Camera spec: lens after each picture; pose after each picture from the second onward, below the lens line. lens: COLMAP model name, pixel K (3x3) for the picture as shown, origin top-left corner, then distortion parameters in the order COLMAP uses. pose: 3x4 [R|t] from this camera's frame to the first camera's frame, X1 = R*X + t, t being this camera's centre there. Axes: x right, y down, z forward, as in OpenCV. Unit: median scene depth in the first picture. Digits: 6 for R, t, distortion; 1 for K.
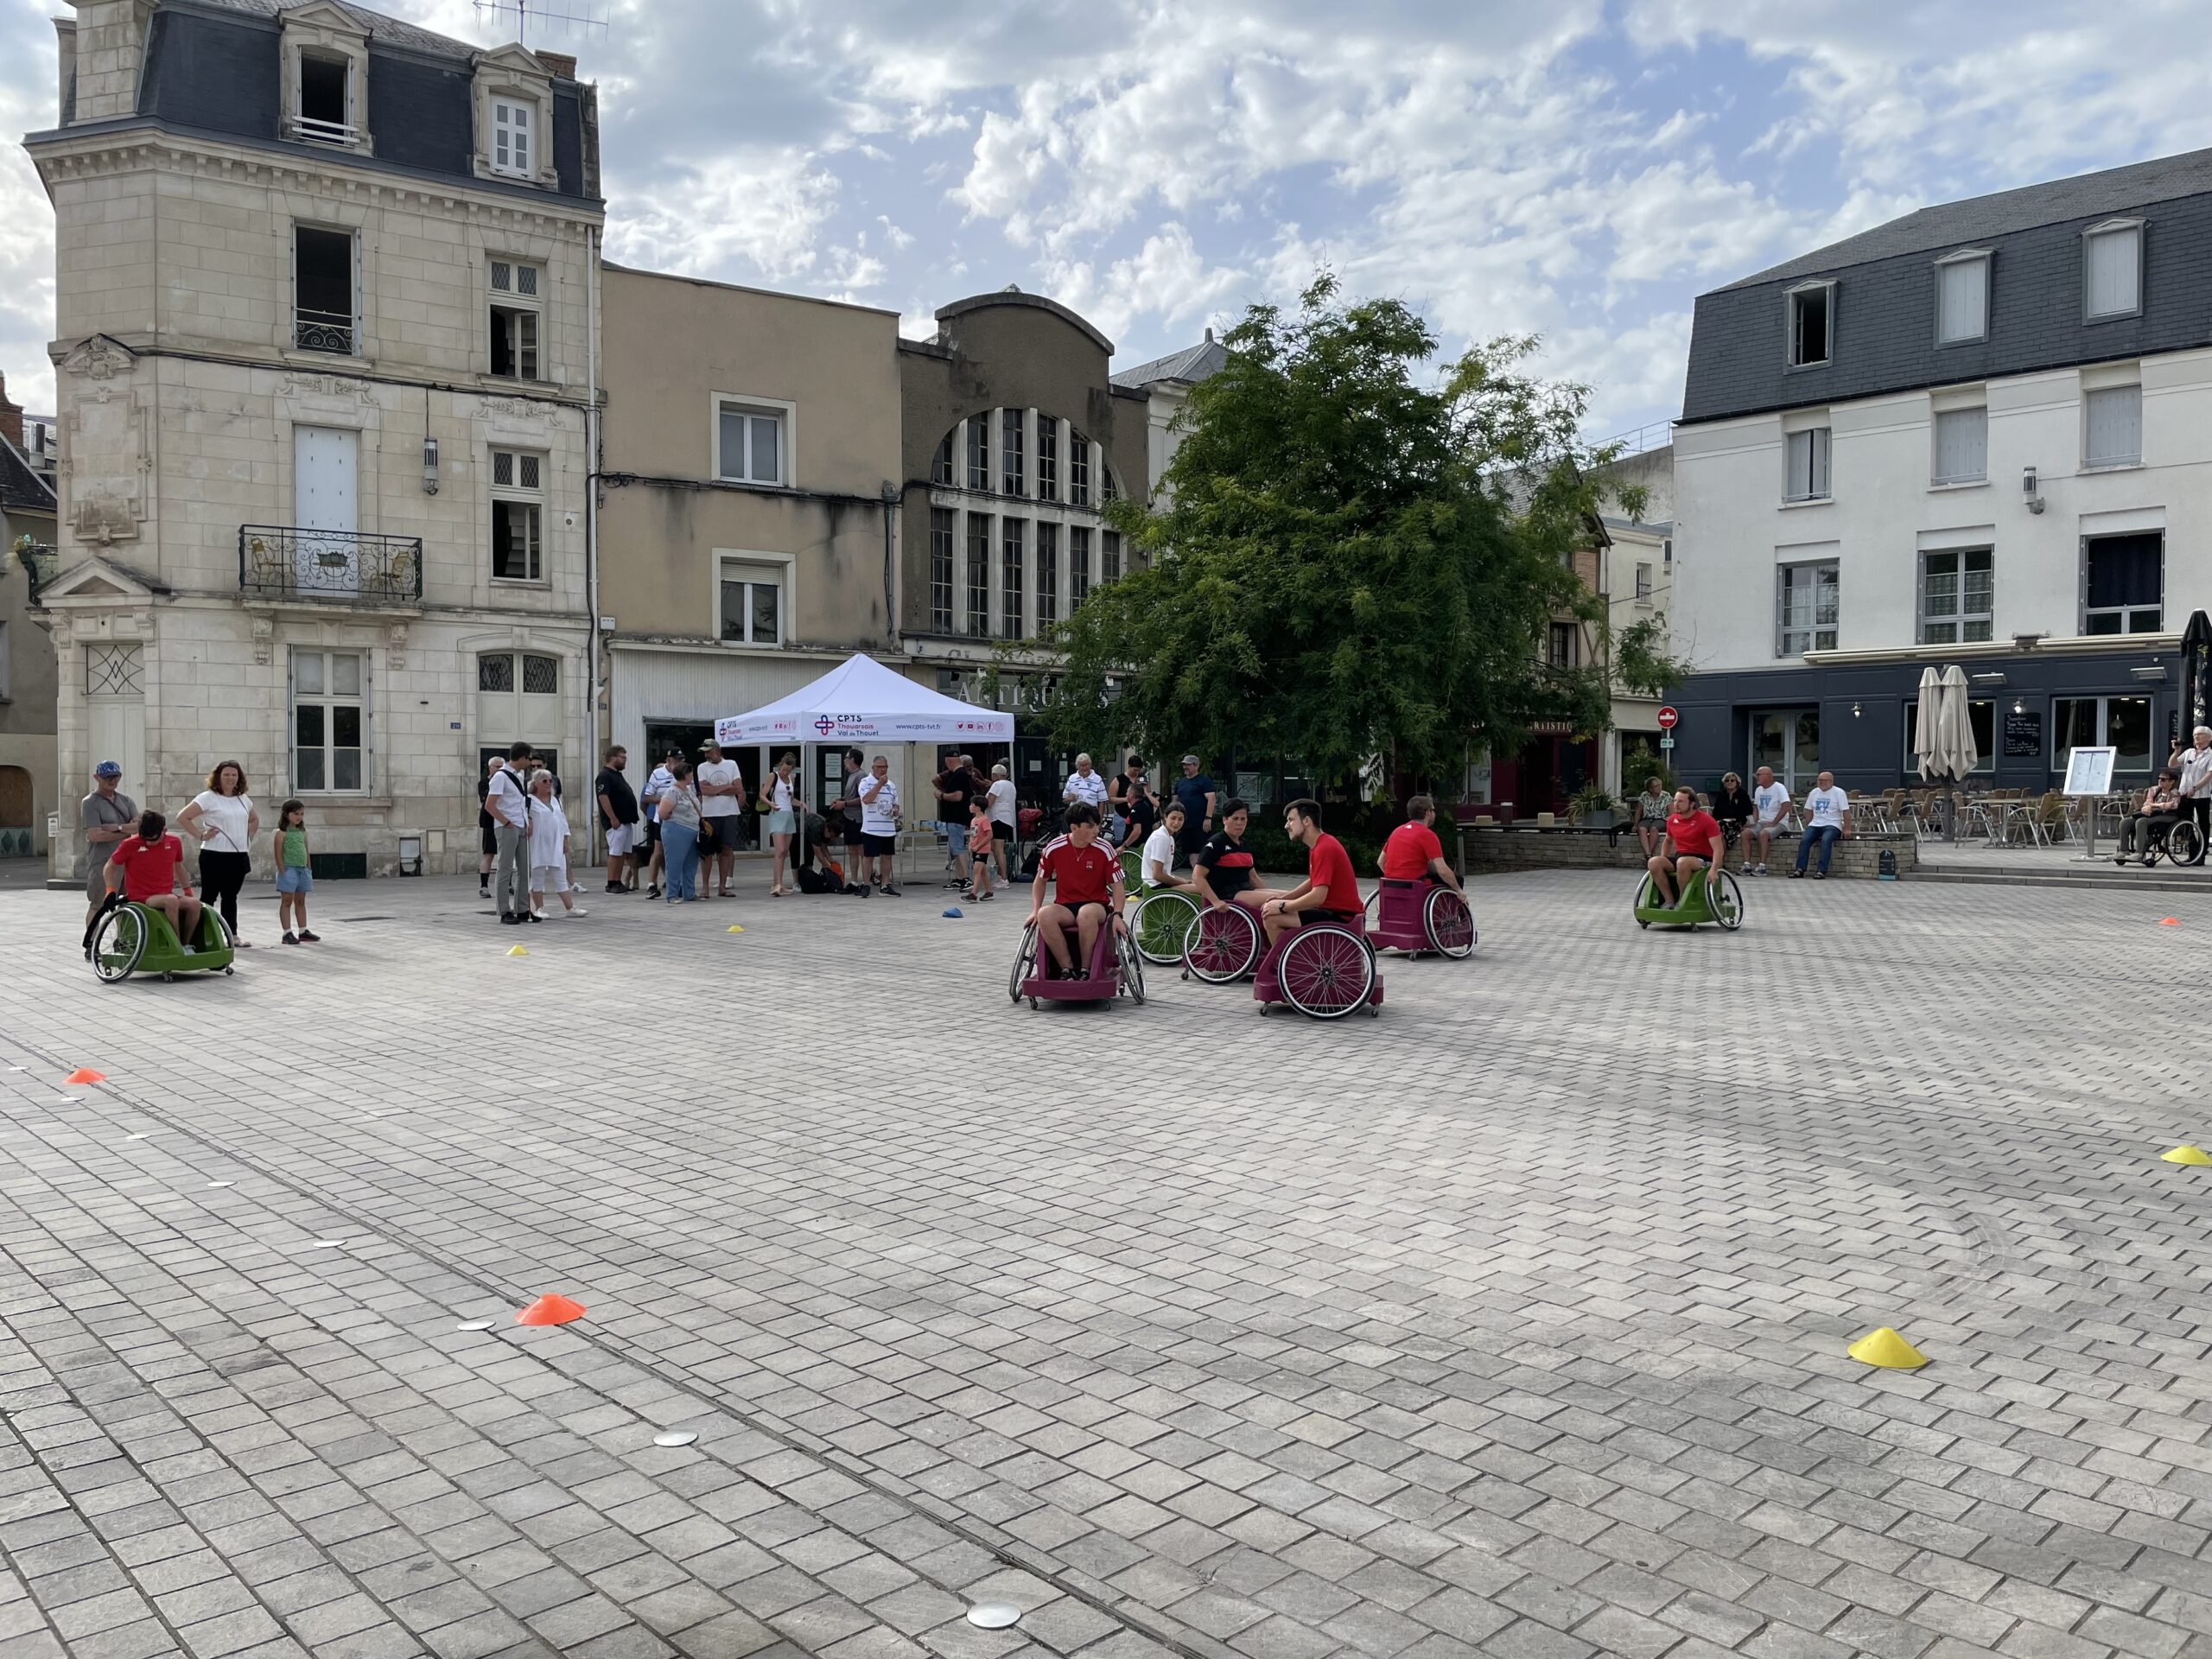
lens RADIAL K [[1688.8, 0, 1102.4], [0, 1688.8, 827.1], [0, 0, 1]] dist [0.012002, -0.015486]
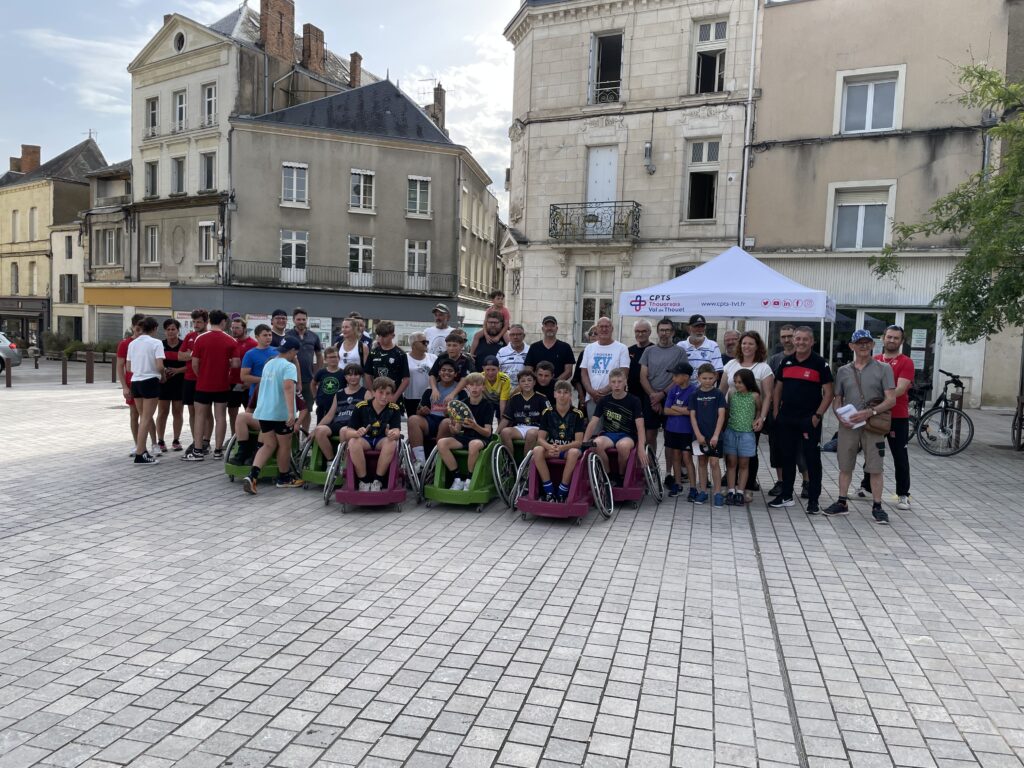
lens RADIAL K [[781.8, 0, 509.0], [0, 781.8, 387.5], [0, 0, 1]] dist [0.012002, -0.015486]
pose [[0.529428, 0.076694, -0.844881, 0.209971], [-0.048725, 0.997010, 0.059971, -0.020376], [0.846955, 0.009416, 0.531582, 0.442187]]
